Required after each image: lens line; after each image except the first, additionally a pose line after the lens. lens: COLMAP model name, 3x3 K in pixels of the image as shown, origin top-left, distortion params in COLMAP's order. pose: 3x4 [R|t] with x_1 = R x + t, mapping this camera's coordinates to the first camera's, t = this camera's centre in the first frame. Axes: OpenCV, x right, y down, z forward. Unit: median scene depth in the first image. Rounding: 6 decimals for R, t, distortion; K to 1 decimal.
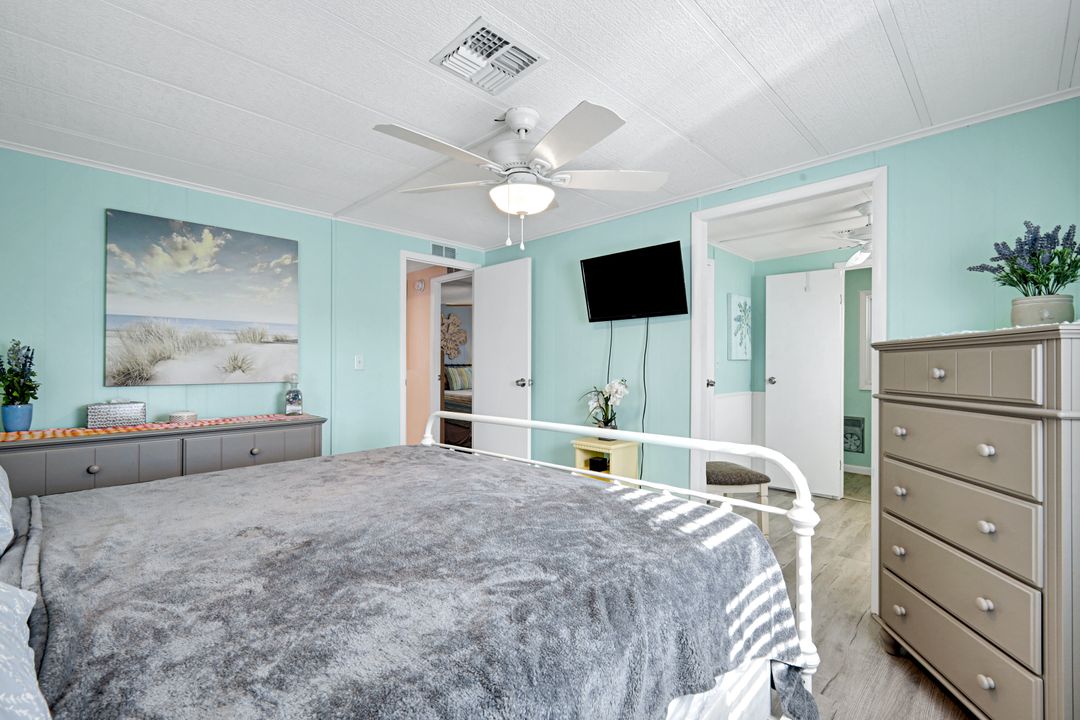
lens RADIAL K [[475.7, 0, 544.5], [0, 475.7, 363.9], [0, 0, 1]] dist [0.000876, -0.000995]
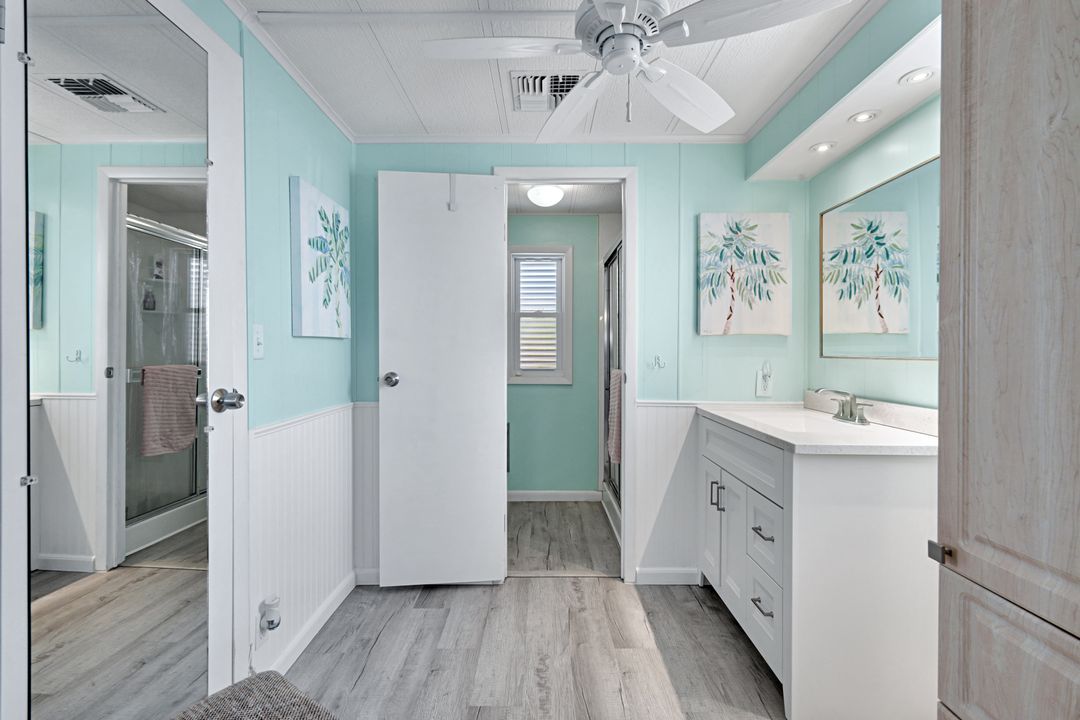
lens RADIAL K [[475.7, 0, 543.6], [0, 475.7, 357.9], [0, 0, 1]] dist [0.000876, -0.000995]
pose [[0.715637, -0.013431, 0.698344, 0.242942], [0.002168, 0.999853, 0.017008, 0.003391], [-0.698470, -0.010657, 0.715560, 0.529511]]
